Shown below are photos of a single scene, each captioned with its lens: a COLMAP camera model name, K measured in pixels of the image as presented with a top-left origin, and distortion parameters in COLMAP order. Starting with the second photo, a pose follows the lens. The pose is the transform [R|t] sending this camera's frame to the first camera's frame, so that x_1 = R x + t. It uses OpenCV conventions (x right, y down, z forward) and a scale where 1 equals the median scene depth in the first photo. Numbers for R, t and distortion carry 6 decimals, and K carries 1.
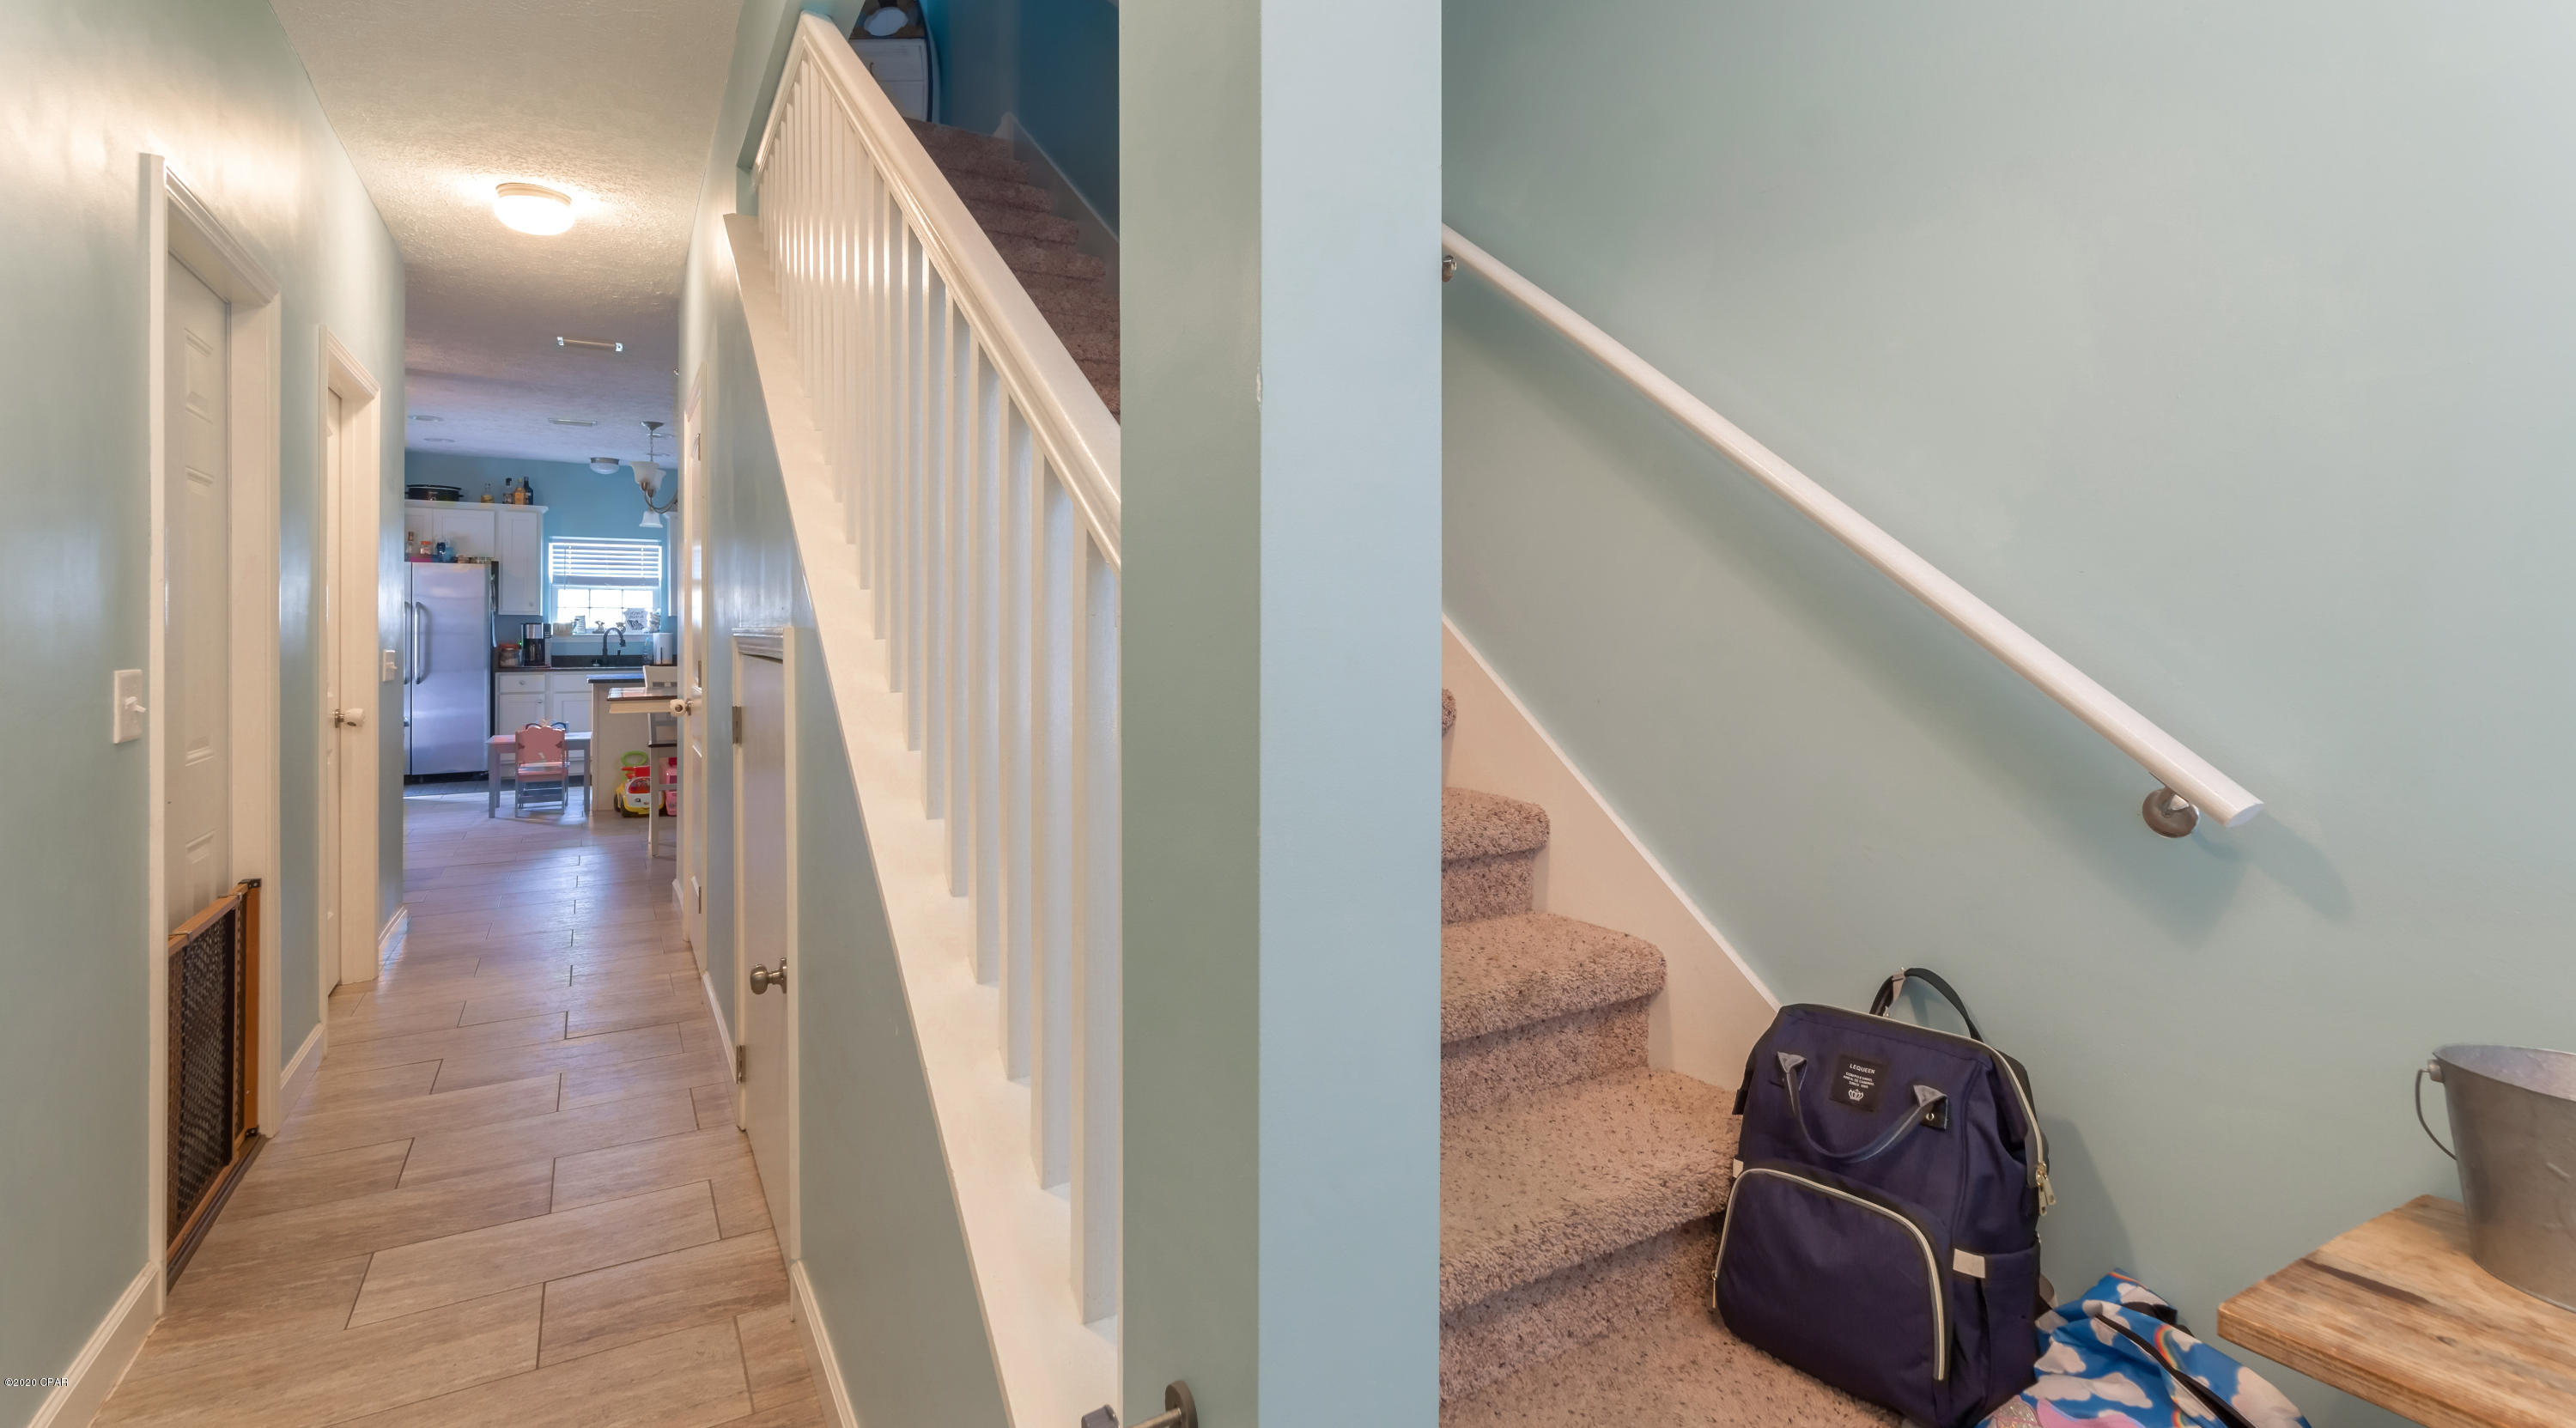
lens RADIAL K [[1193.3, 0, 1286.7], [0, 1193.3, 631.4], [0, 0, 1]] dist [-0.000413, -0.000062]
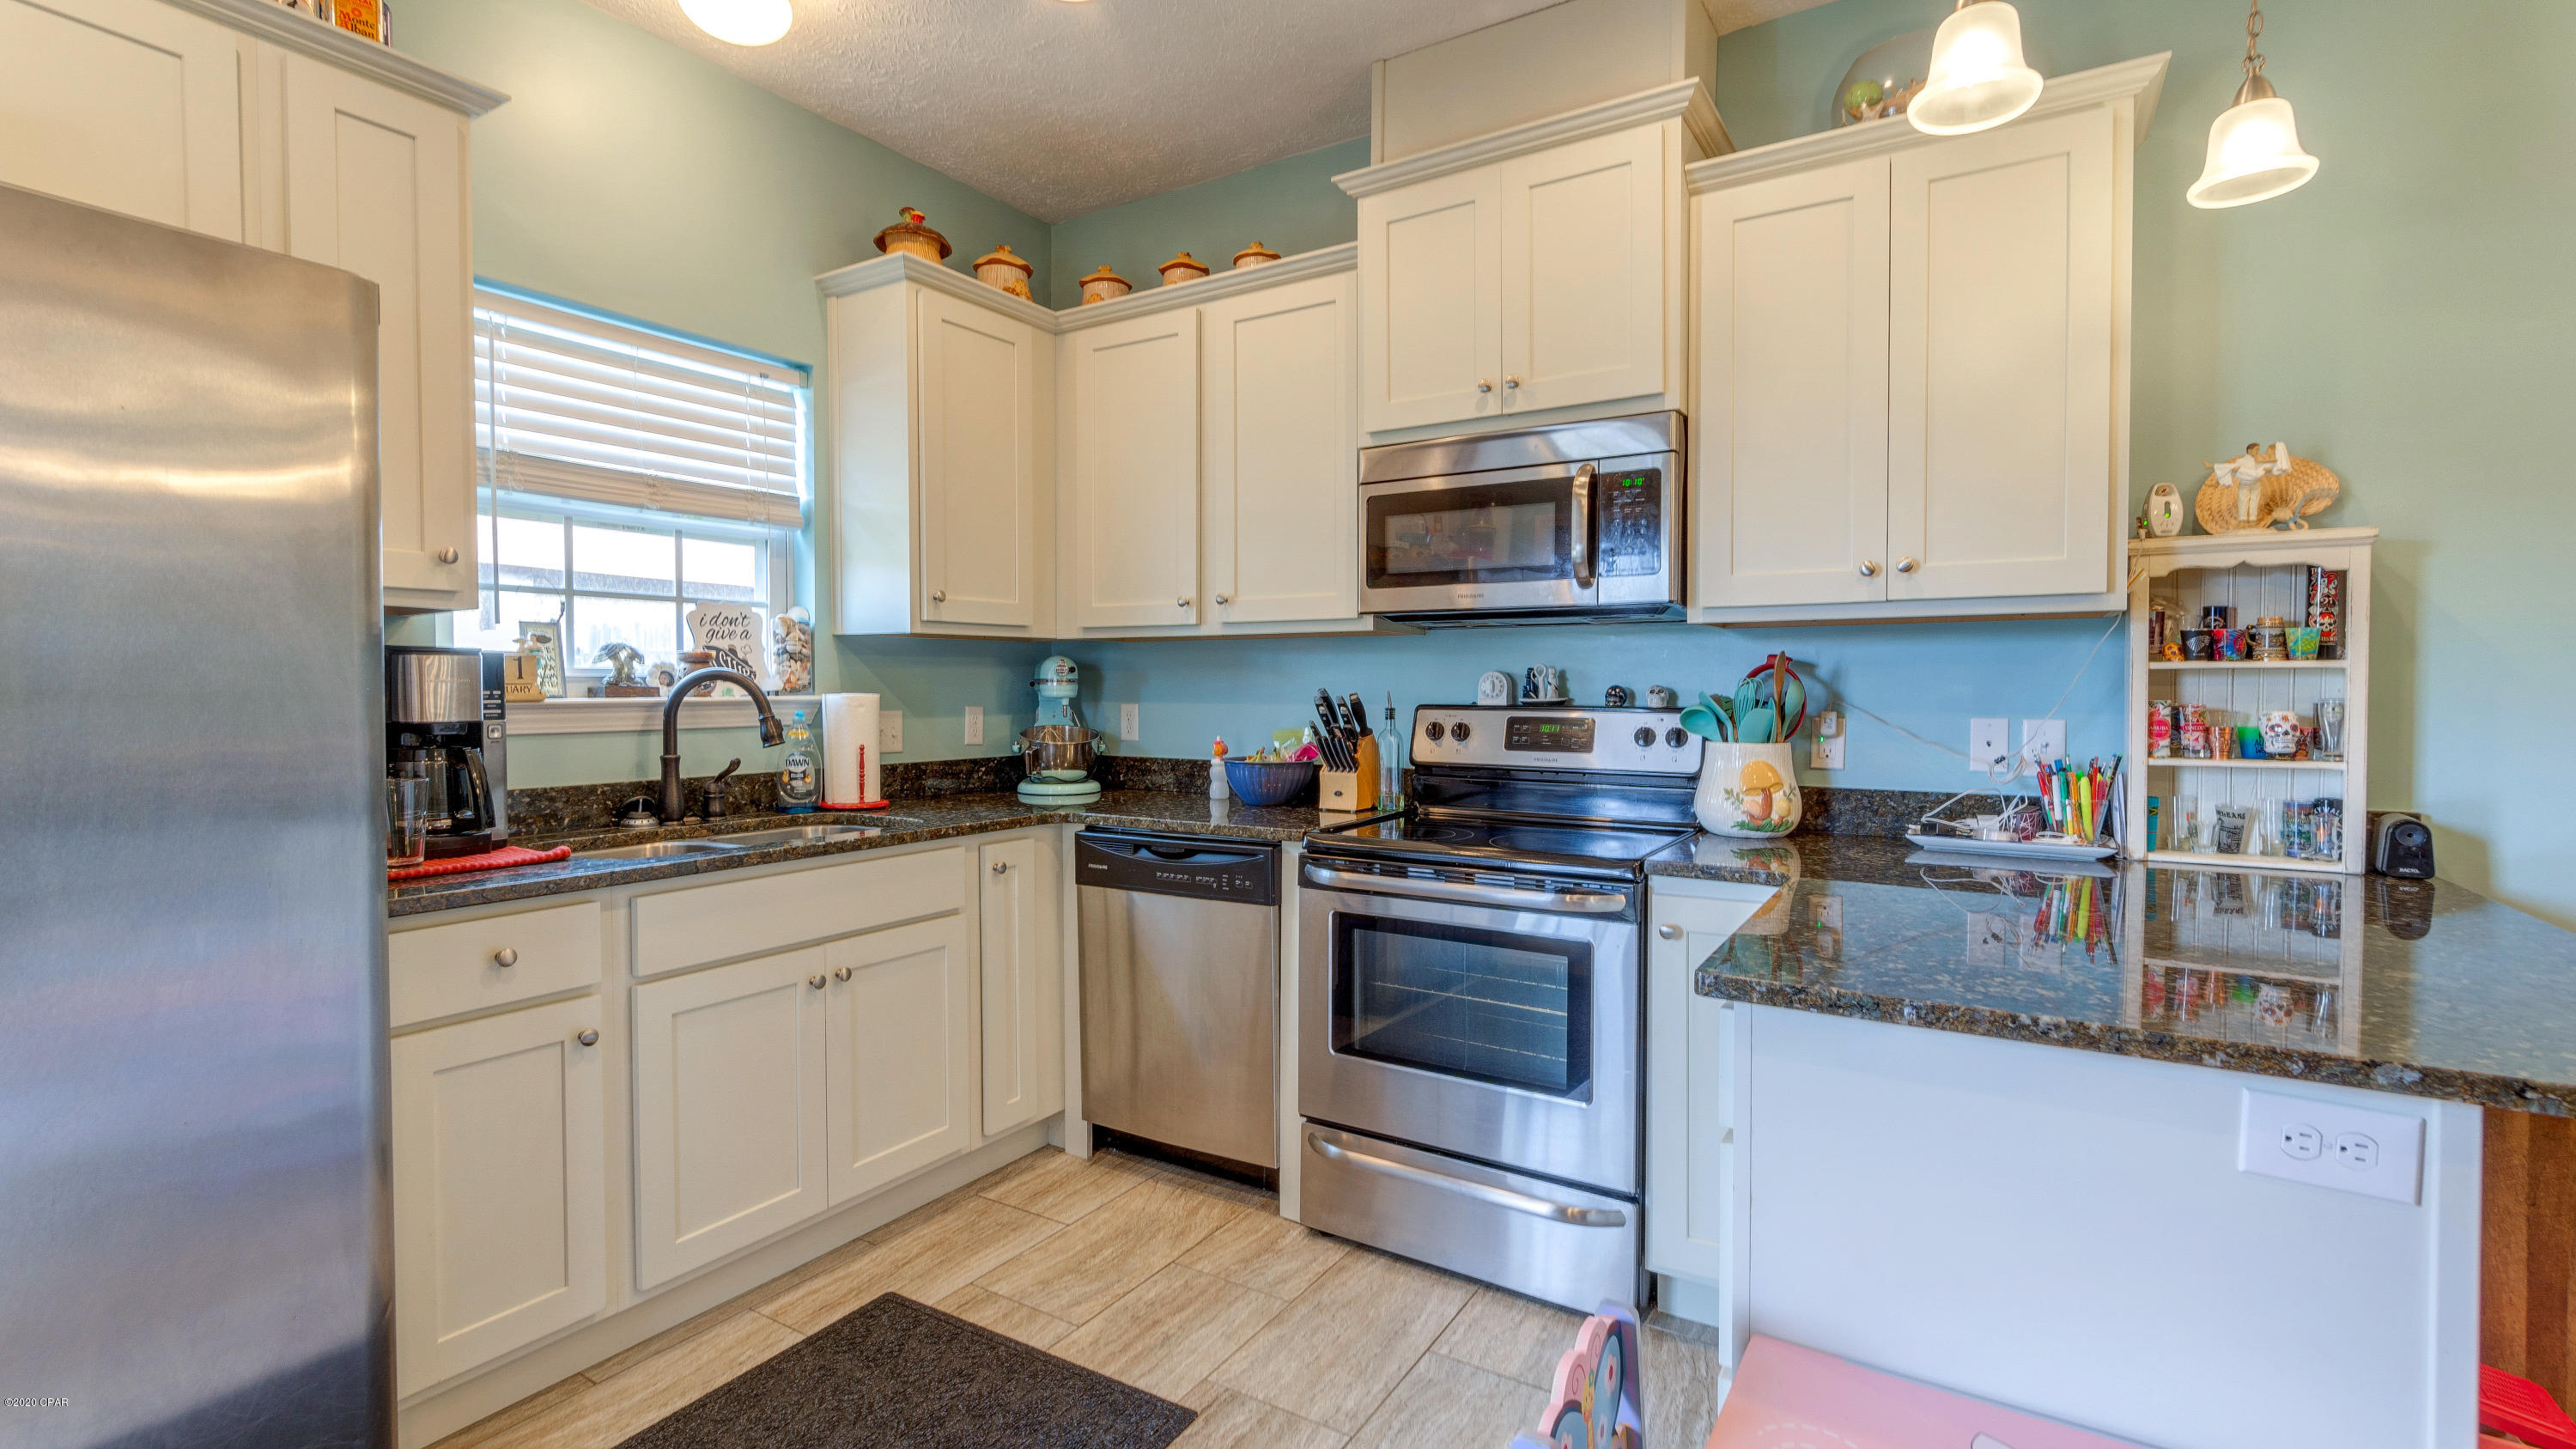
lens RADIAL K [[1146.6, 0, 1288.2], [0, 1146.6, 699.7], [0, 0, 1]] dist [0.000851, 0.000215]
pose [[0.888833, -0.003810, 0.458216, -0.583366], [-0.002853, 0.999900, 0.013848, -0.000668], [-0.458223, -0.013616, 0.888733, 0.743687]]
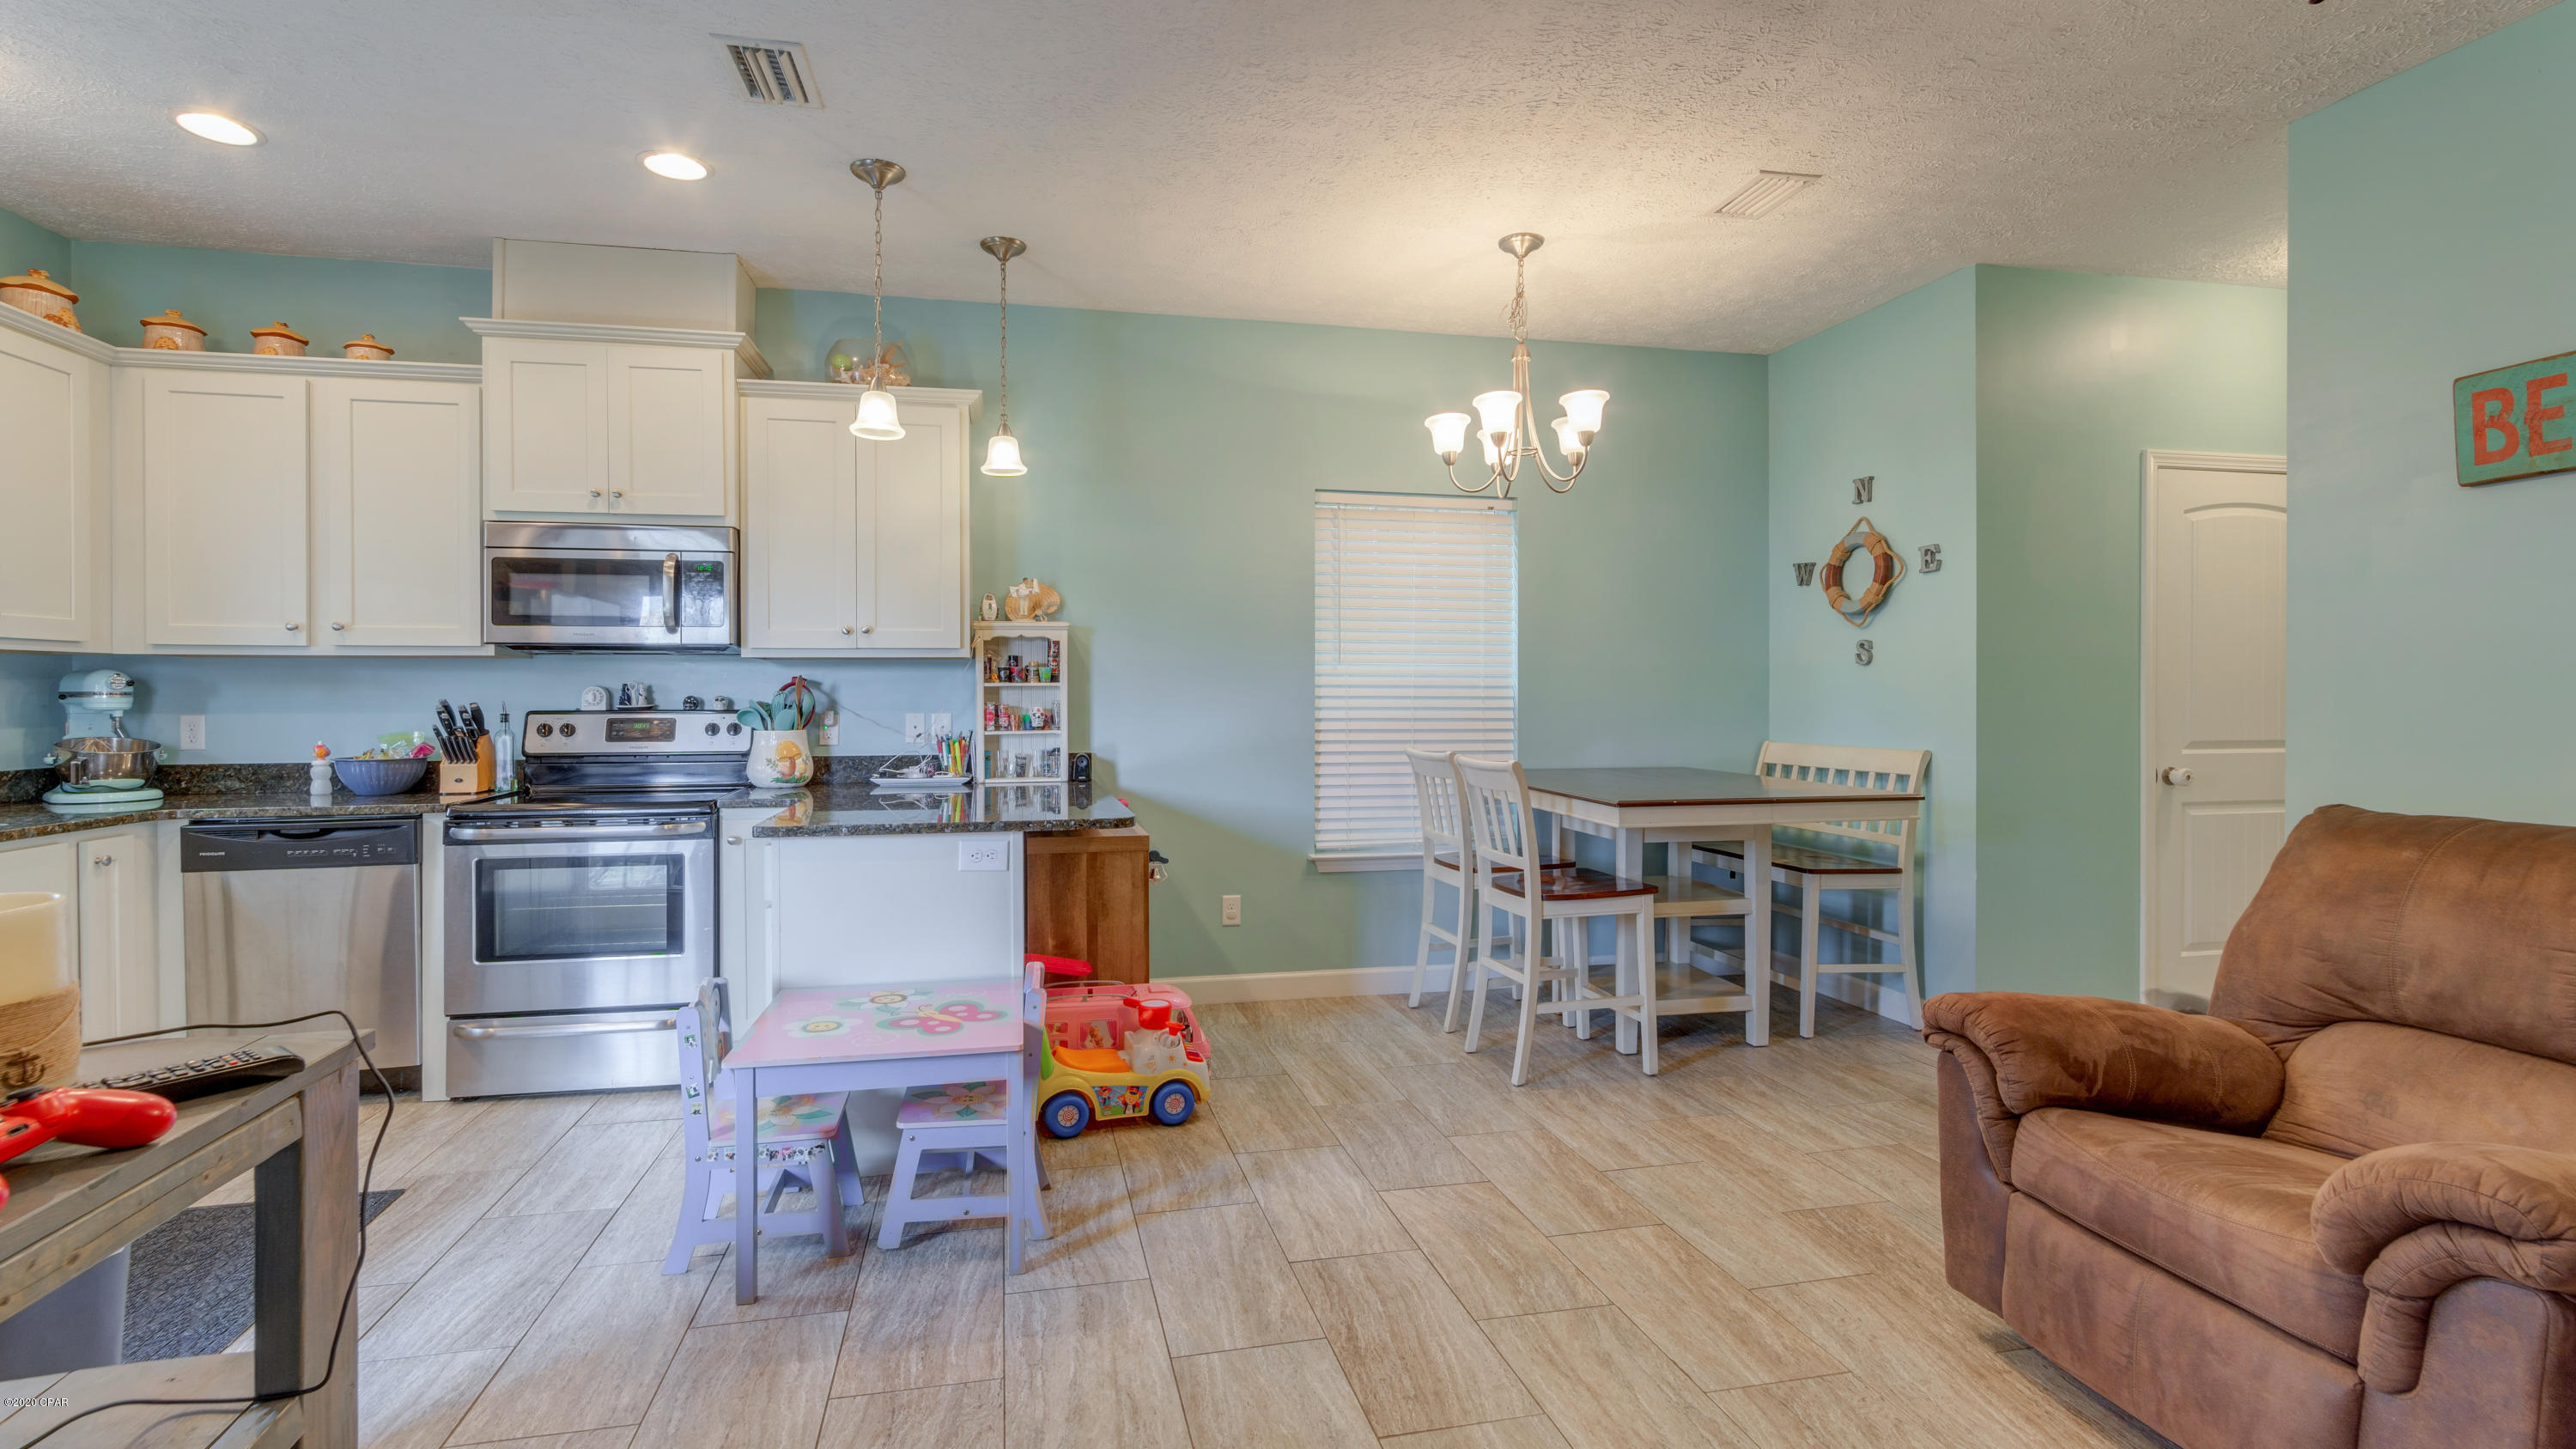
lens RADIAL K [[1146.6, 0, 1288.2], [0, 1146.6, 699.7], [0, 0, 1]] dist [0.000851, 0.000215]
pose [[0.298277, -0.003741, 0.954472, -0.711917], [0.001097, 0.999993, 0.003577, -0.000396], [-0.954479, -0.000020, 0.298280, 0.628566]]
